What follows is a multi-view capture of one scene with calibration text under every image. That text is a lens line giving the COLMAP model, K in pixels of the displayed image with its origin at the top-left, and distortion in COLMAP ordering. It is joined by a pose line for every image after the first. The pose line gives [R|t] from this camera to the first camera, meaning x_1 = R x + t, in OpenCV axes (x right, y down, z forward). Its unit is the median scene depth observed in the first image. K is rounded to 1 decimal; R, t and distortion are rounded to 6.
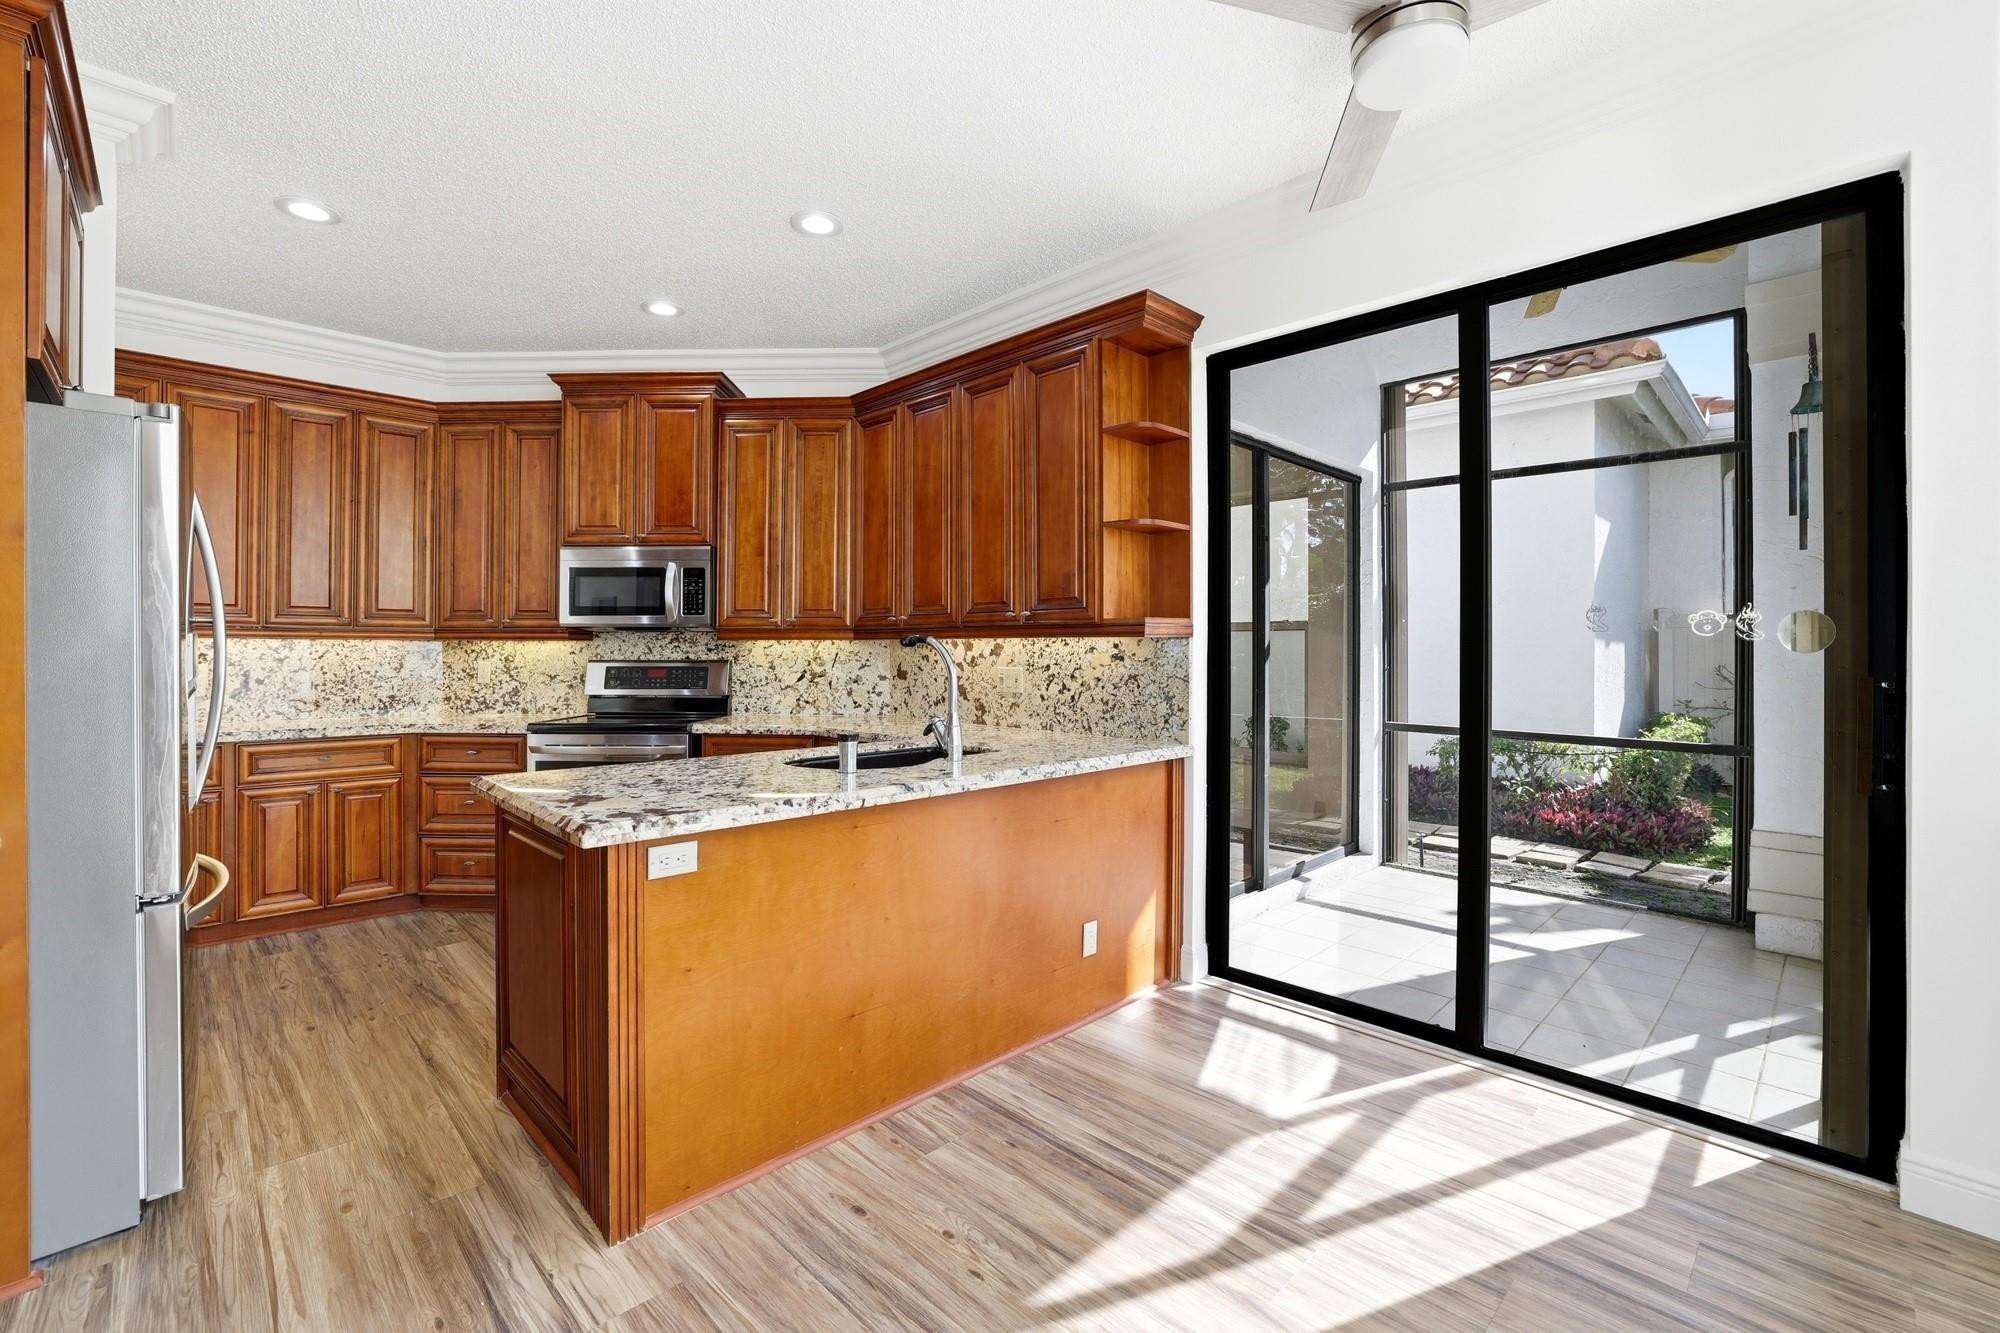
lens RADIAL K [[850.1, 0, 993.1], [0, 850.1, 645.7], [0, 0, 1]] dist [-0.019582, 0.002274]
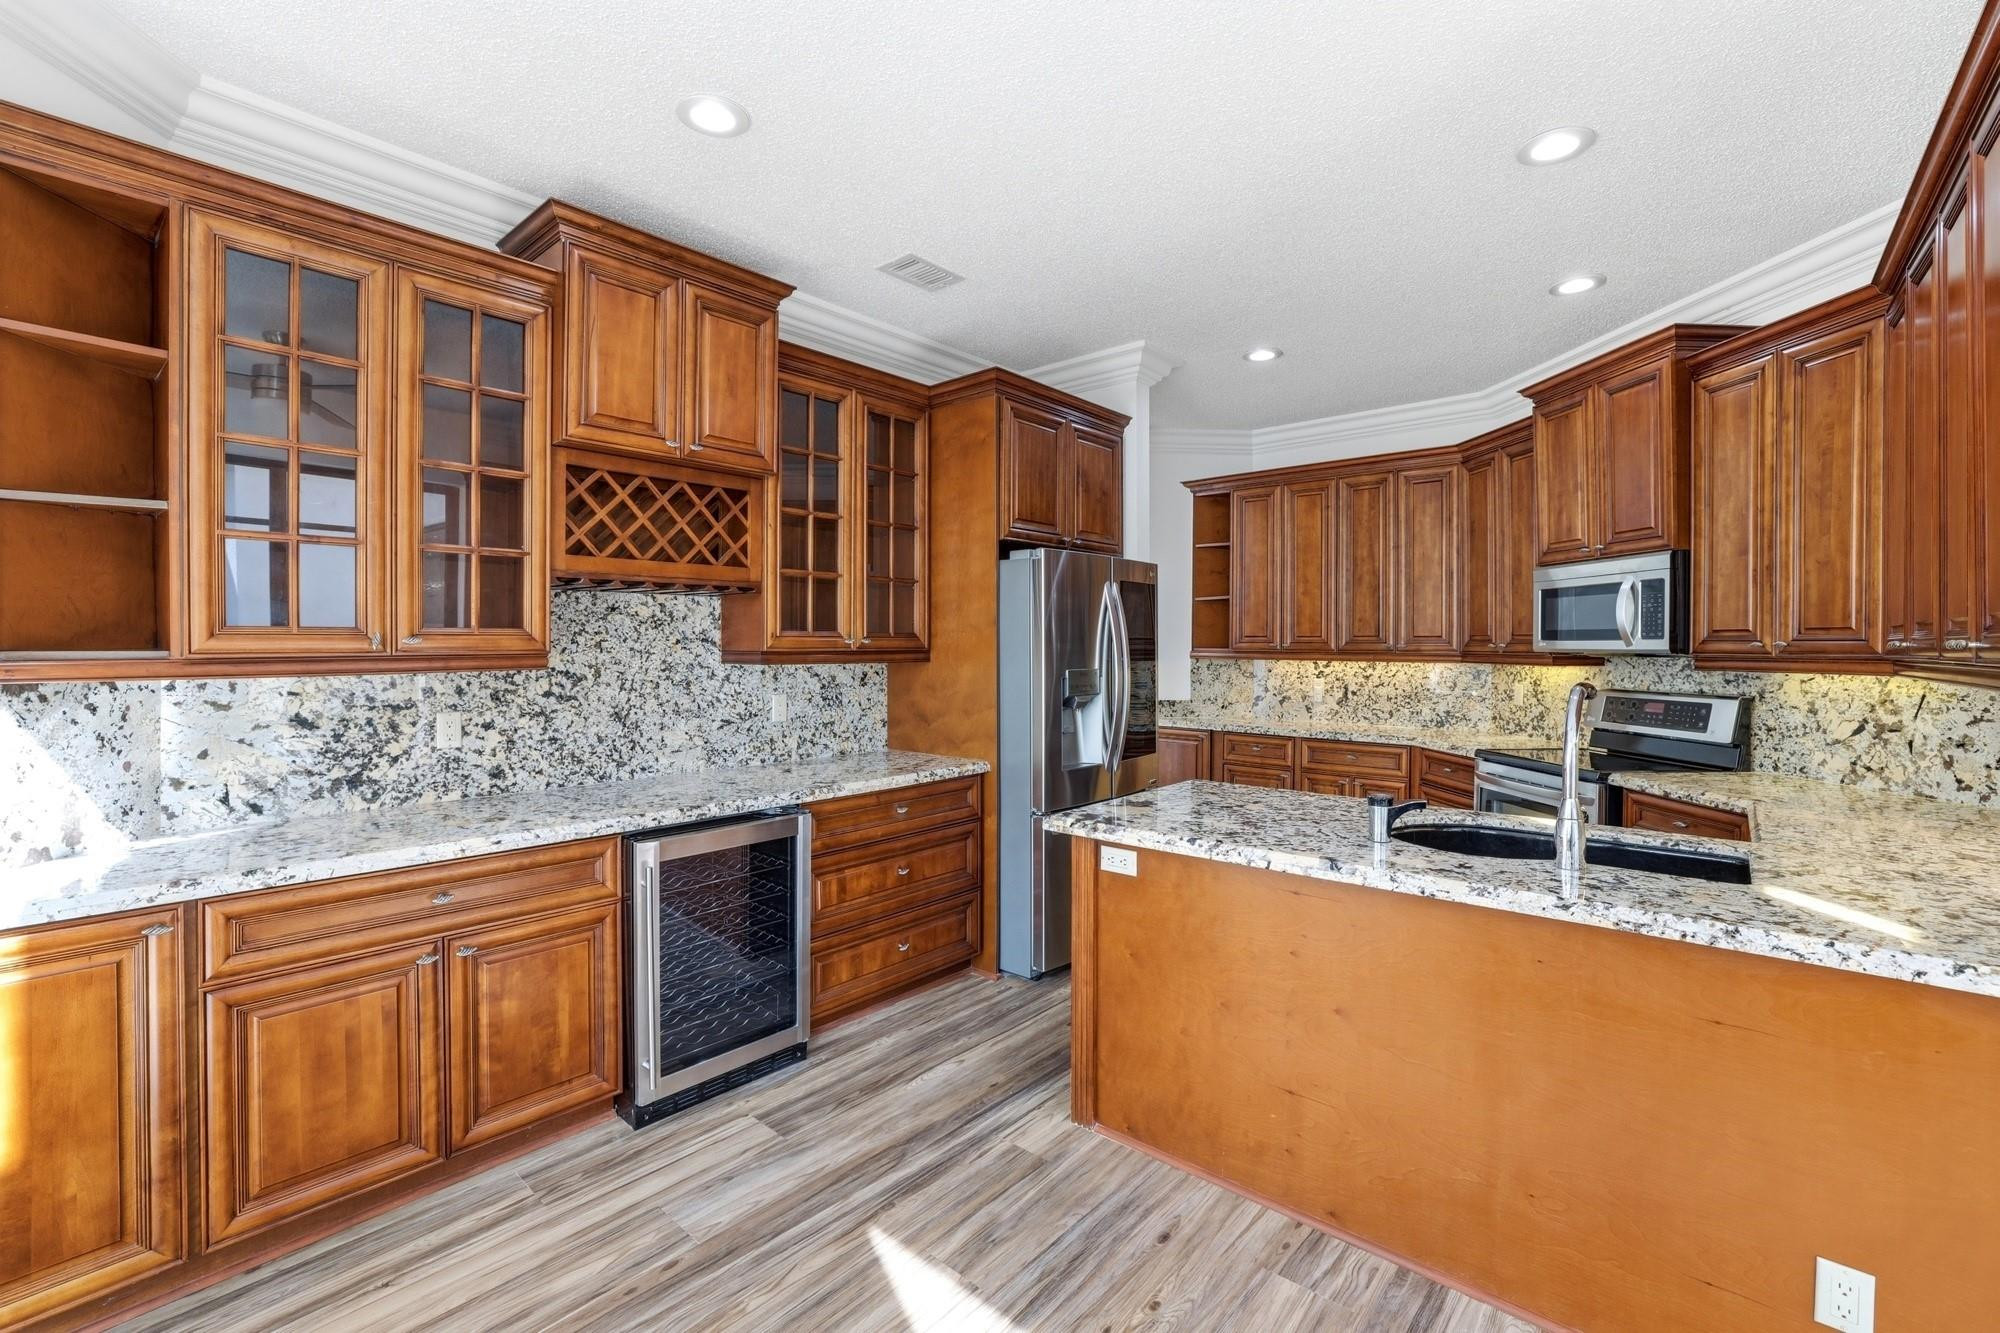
lens RADIAL K [[850.1, 0, 990.6], [0, 850.1, 653.1], [0, 0, 1]] dist [-0.019582, 0.002274]
pose [[0.088779, 0.006749, -0.996029, 0.385004], [0.002068, 0.999974, 0.006960, -0.029754], [0.996049, -0.002677, 0.088762, 0.309227]]
